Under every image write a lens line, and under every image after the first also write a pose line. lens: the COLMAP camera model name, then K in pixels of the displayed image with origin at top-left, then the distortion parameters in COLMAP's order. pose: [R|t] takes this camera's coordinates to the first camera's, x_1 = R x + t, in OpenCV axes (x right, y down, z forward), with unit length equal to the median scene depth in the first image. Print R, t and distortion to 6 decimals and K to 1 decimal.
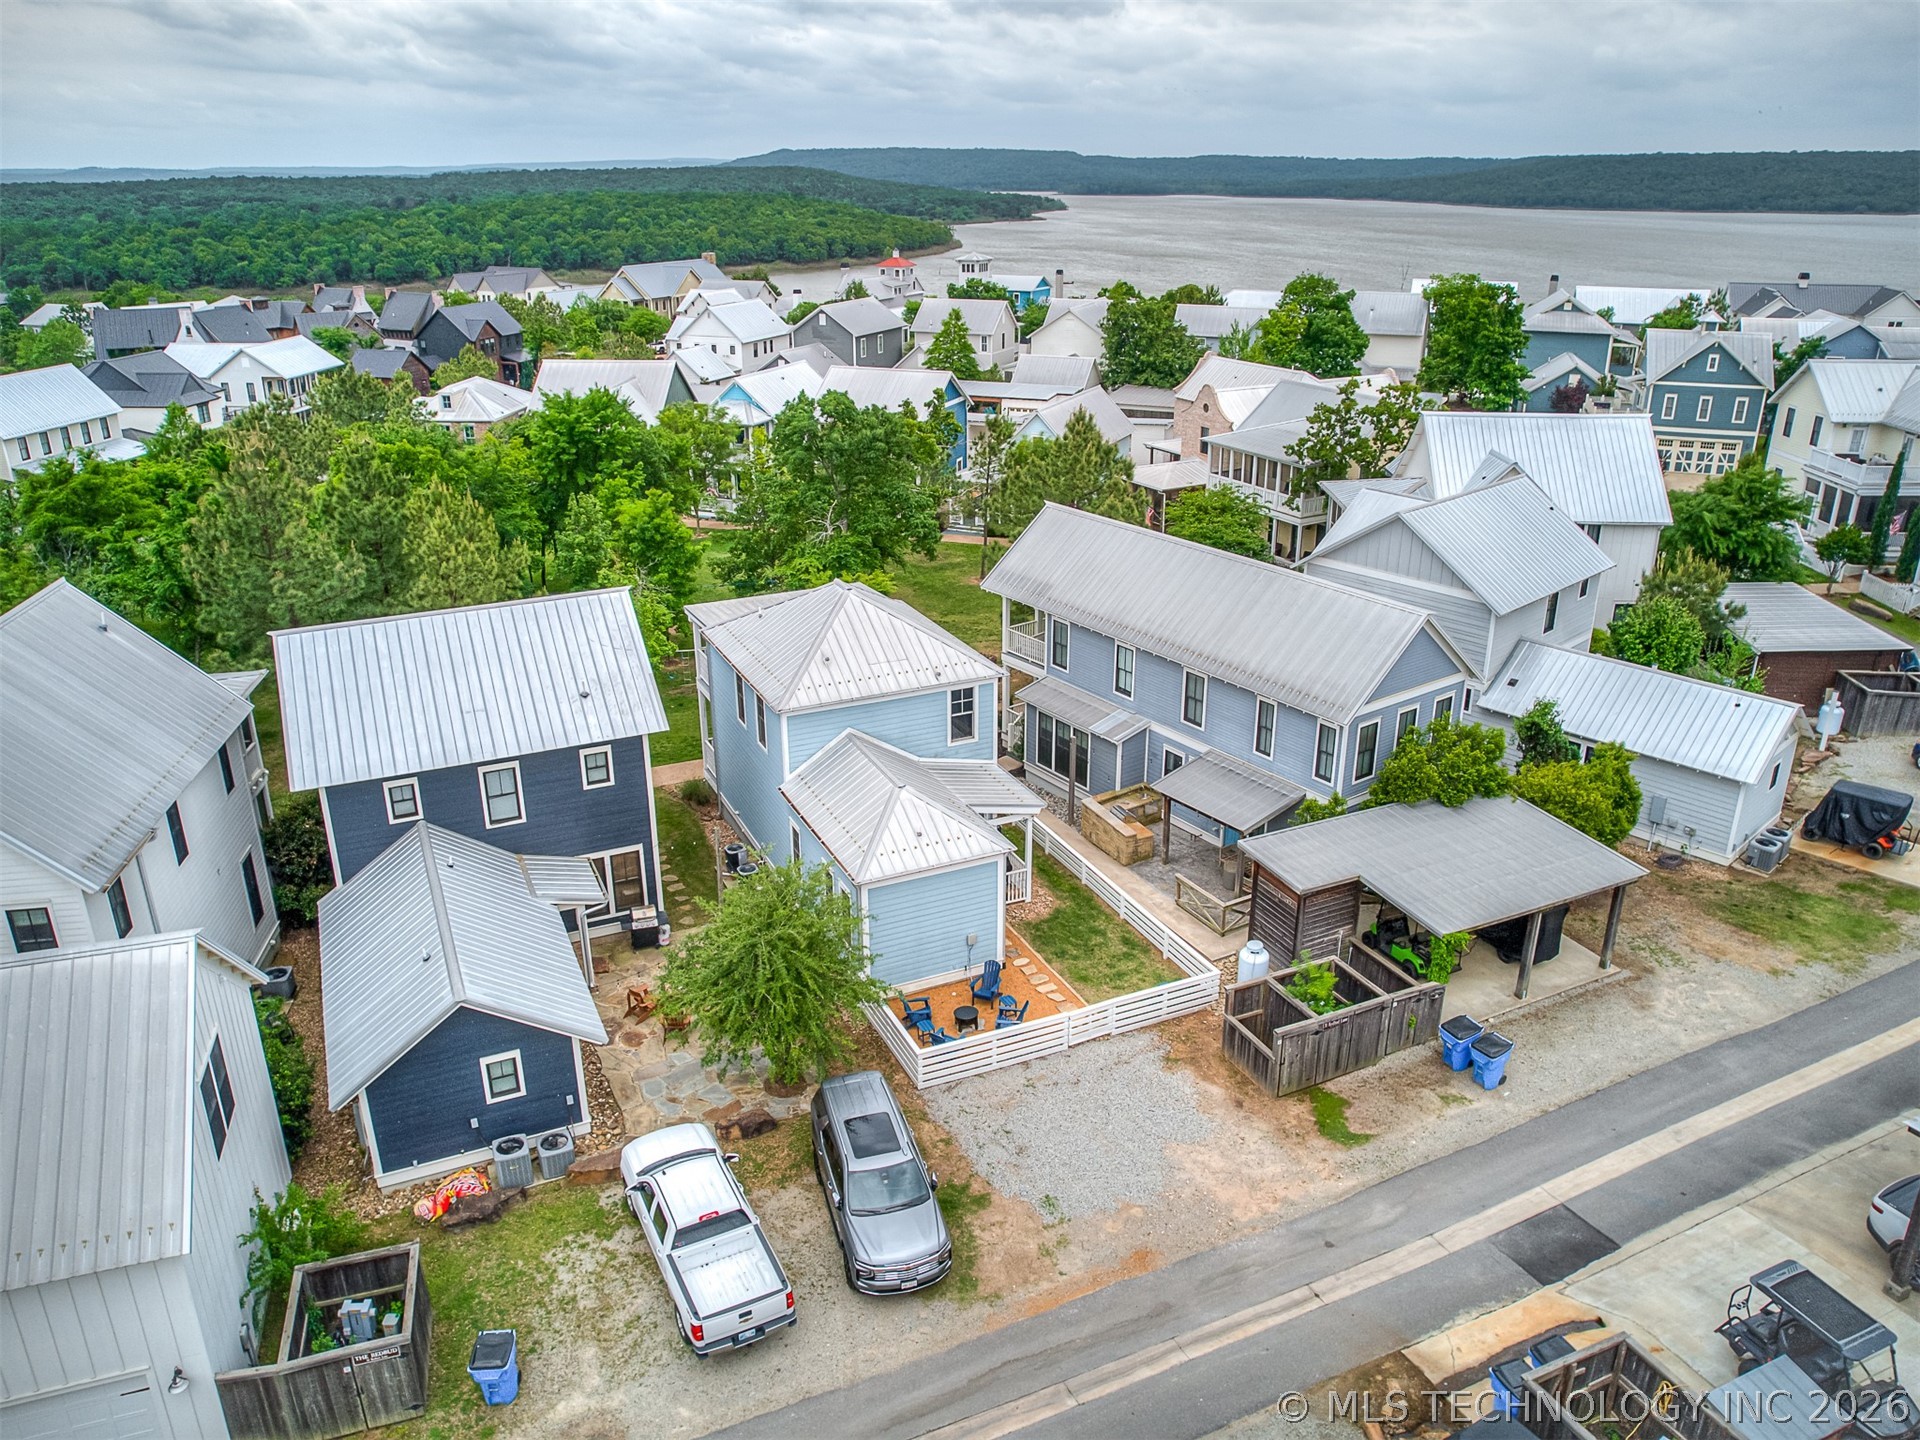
lens RADIAL K [[1382.1, 0, 954.6], [0, 1382.1, 714.0], [0, 0, 1]] dist [-0.079162, 0.066422]
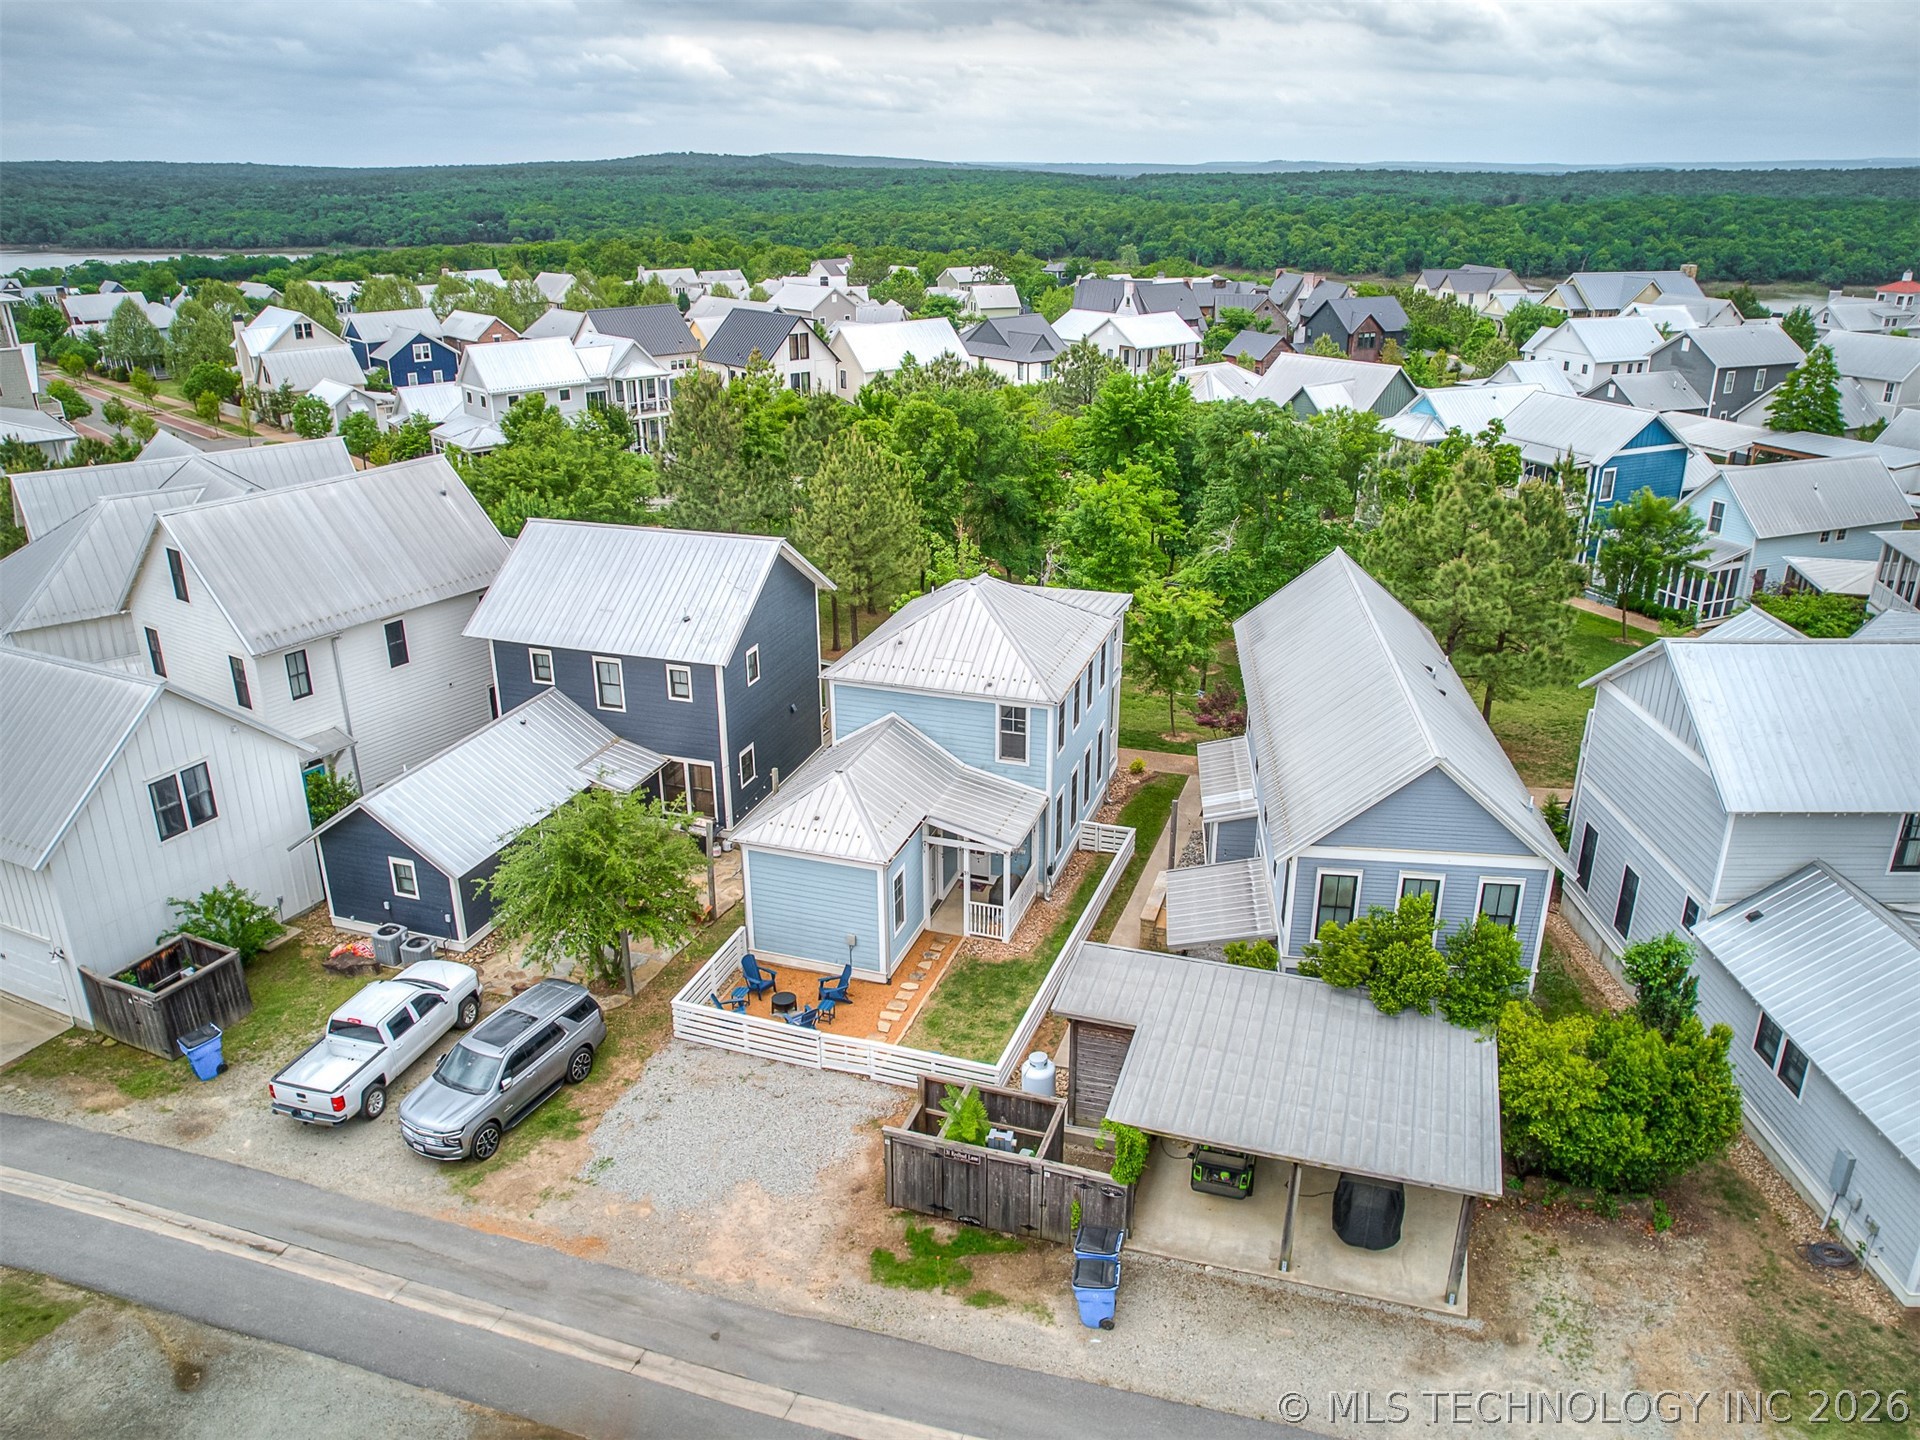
lens RADIAL K [[1382.1, 0, 954.6], [0, 1382.1, 714.0], [0, 0, 1]] dist [-0.079162, 0.066422]
pose [[0.729531, 0.253795, -0.635116, 0.567025], [-0.252521, 0.962942, 0.094736, -0.090892], [0.635623, 0.091267, 0.766585, 0.239181]]
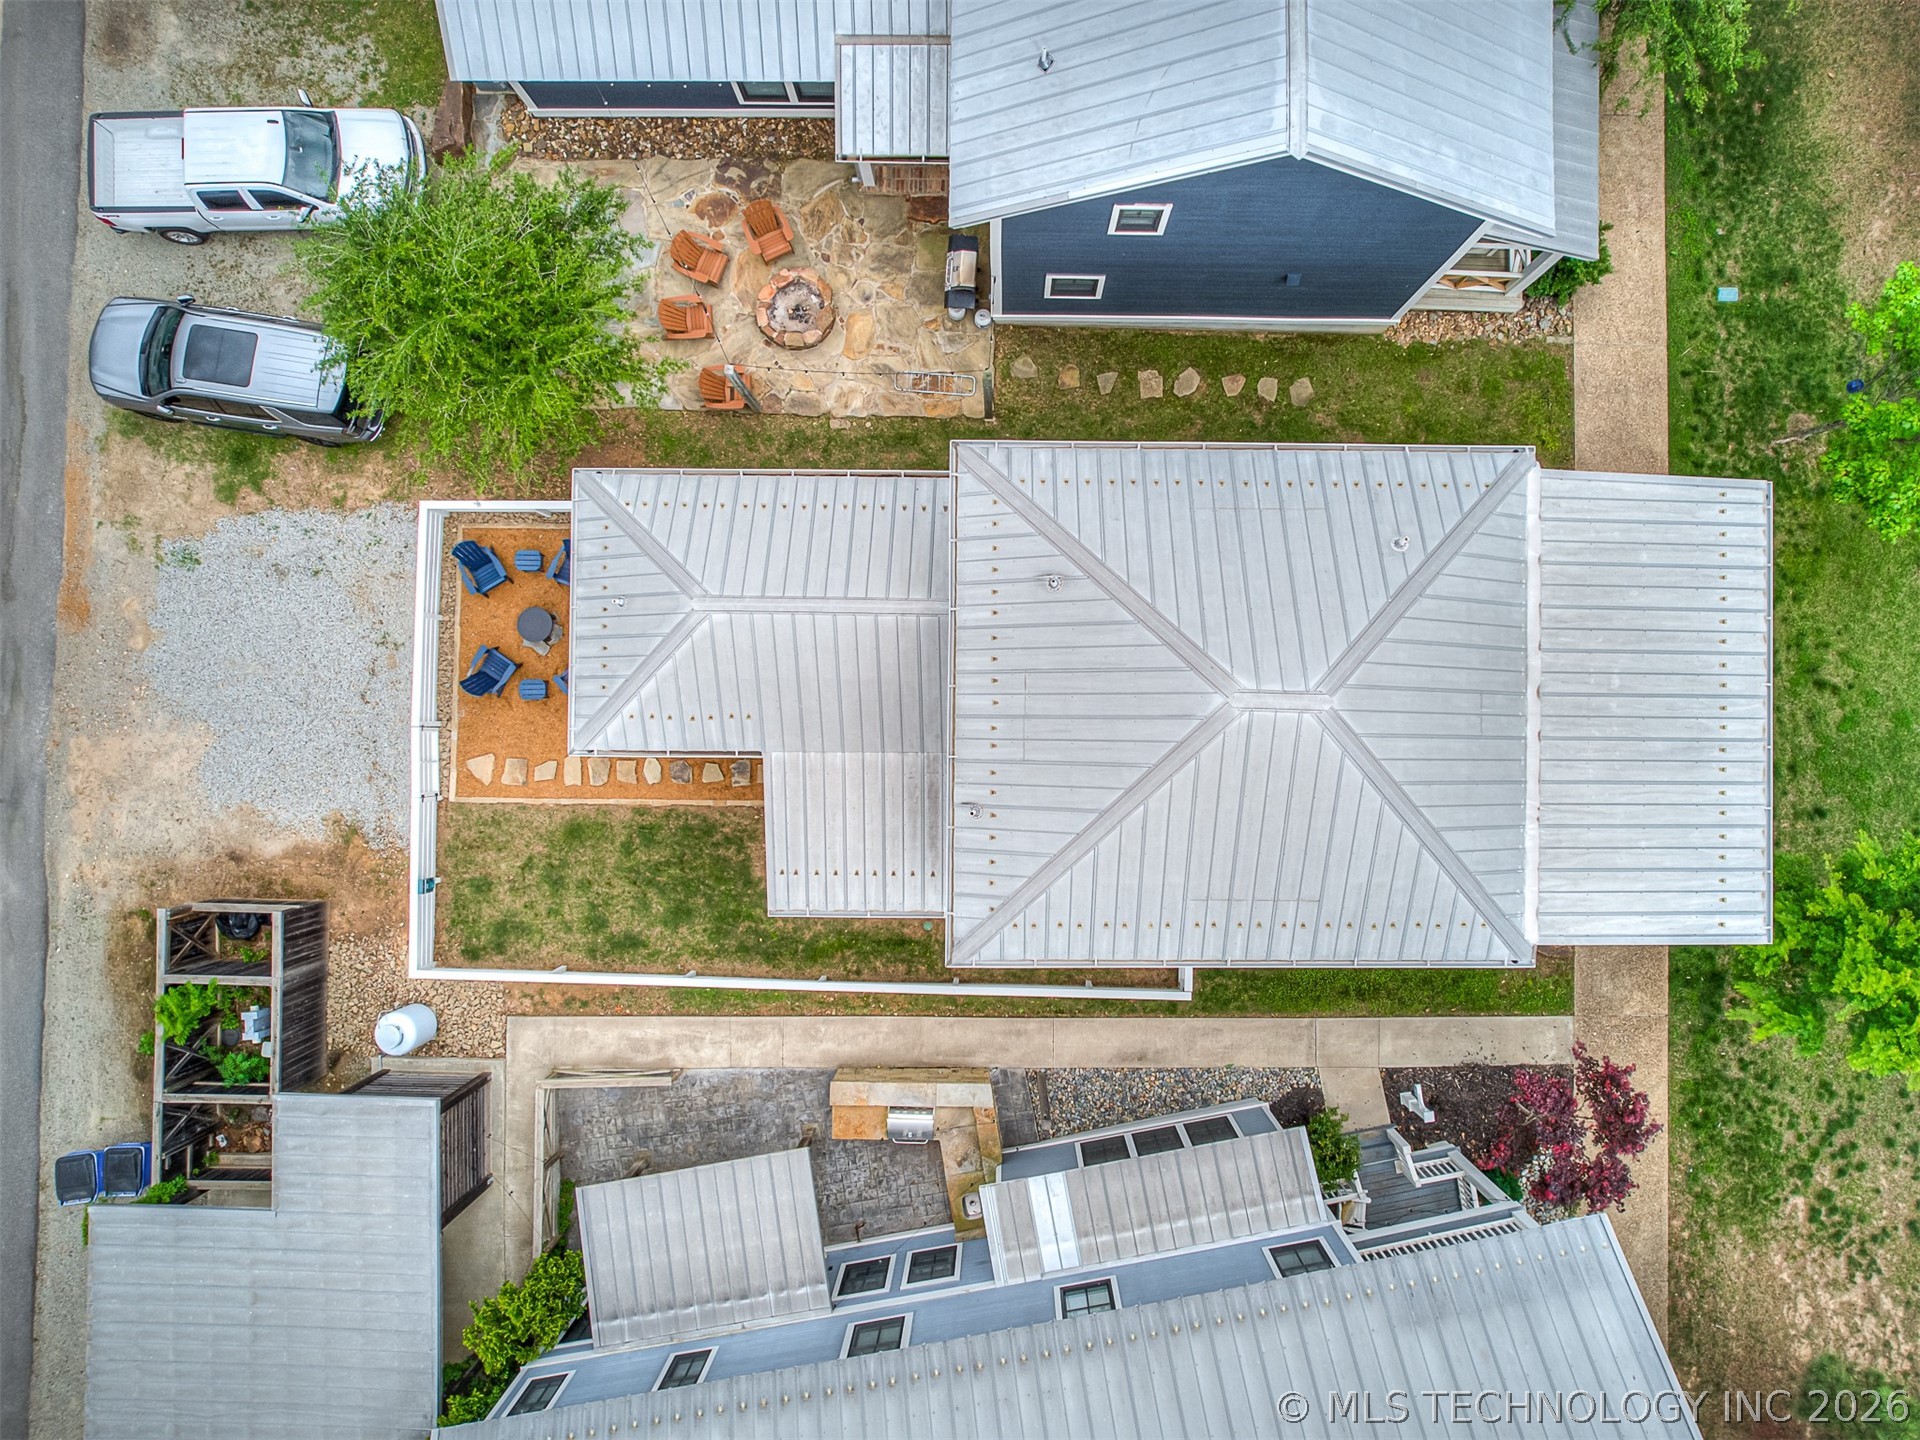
lens RADIAL K [[1382.1, 0, 954.6], [0, 1382.1, 714.0], [0, 0, 1]] dist [-0.079162, 0.066422]
pose [[-0.426710, 0.904330, -0.010273, -0.029127], [-0.338614, -0.149222, 0.929018, -0.437236], [0.838605, 0.399900, 0.369893, 0.774550]]
